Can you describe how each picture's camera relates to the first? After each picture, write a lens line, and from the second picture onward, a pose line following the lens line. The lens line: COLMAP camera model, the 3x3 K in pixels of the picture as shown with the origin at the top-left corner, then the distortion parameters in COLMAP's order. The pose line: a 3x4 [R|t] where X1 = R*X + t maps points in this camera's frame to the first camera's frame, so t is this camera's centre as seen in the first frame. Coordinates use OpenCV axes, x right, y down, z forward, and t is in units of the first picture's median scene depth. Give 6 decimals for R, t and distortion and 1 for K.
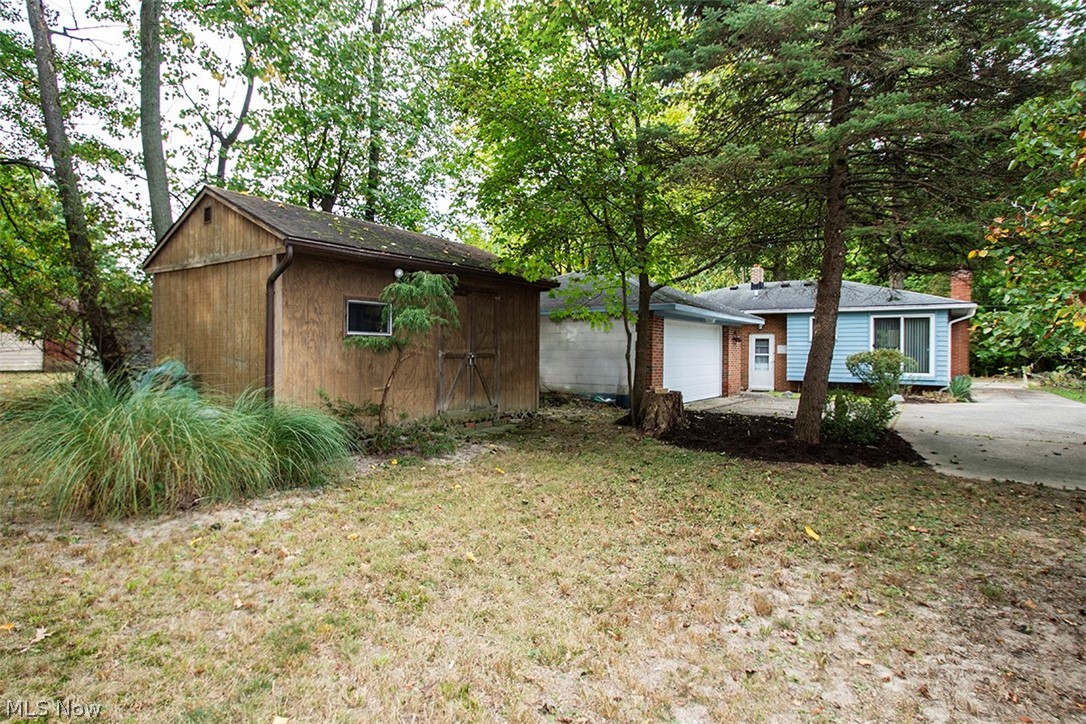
lens RADIAL K [[558.4, 0, 544.3], [0, 558.4, 345.7], [0, 0, 1]] dist [0.000044, -0.000052]
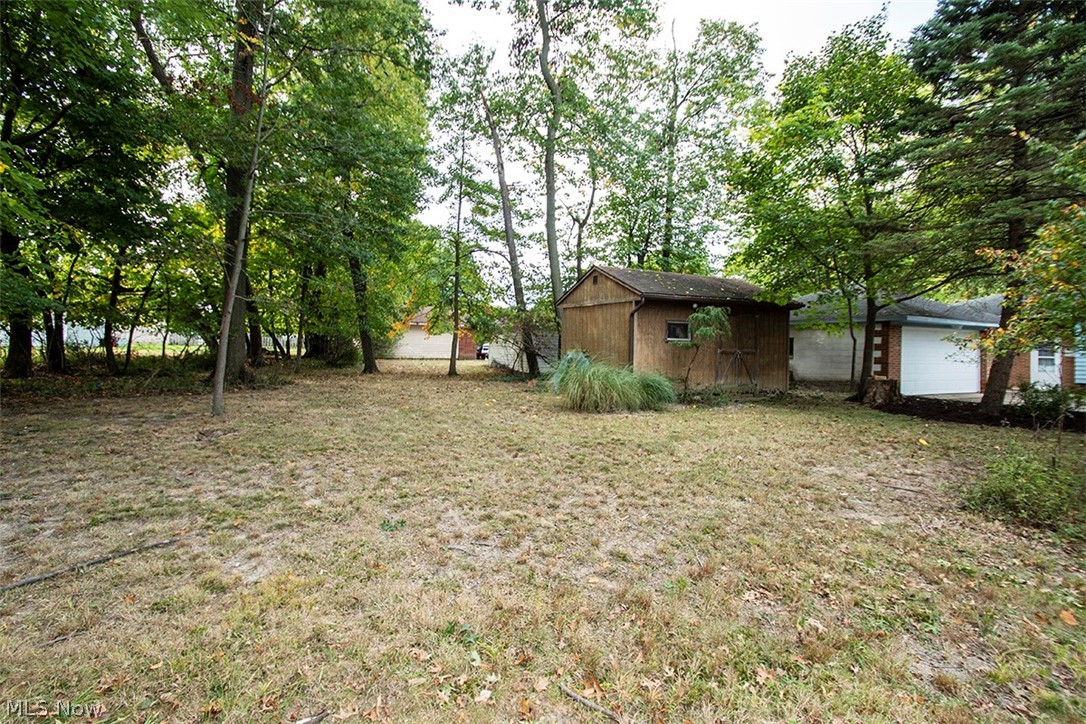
lens RADIAL K [[511.0, 0, 504.5], [0, 511.0, 335.8], [0, 0, 1]] dist [0.001291, 0.000136]
pose [[0.844046, -0.002803, -0.536264, 0.097417], [-0.007201, 0.999837, -0.016561, -0.001082], [0.536223, 0.017840, 0.843888, -0.669328]]
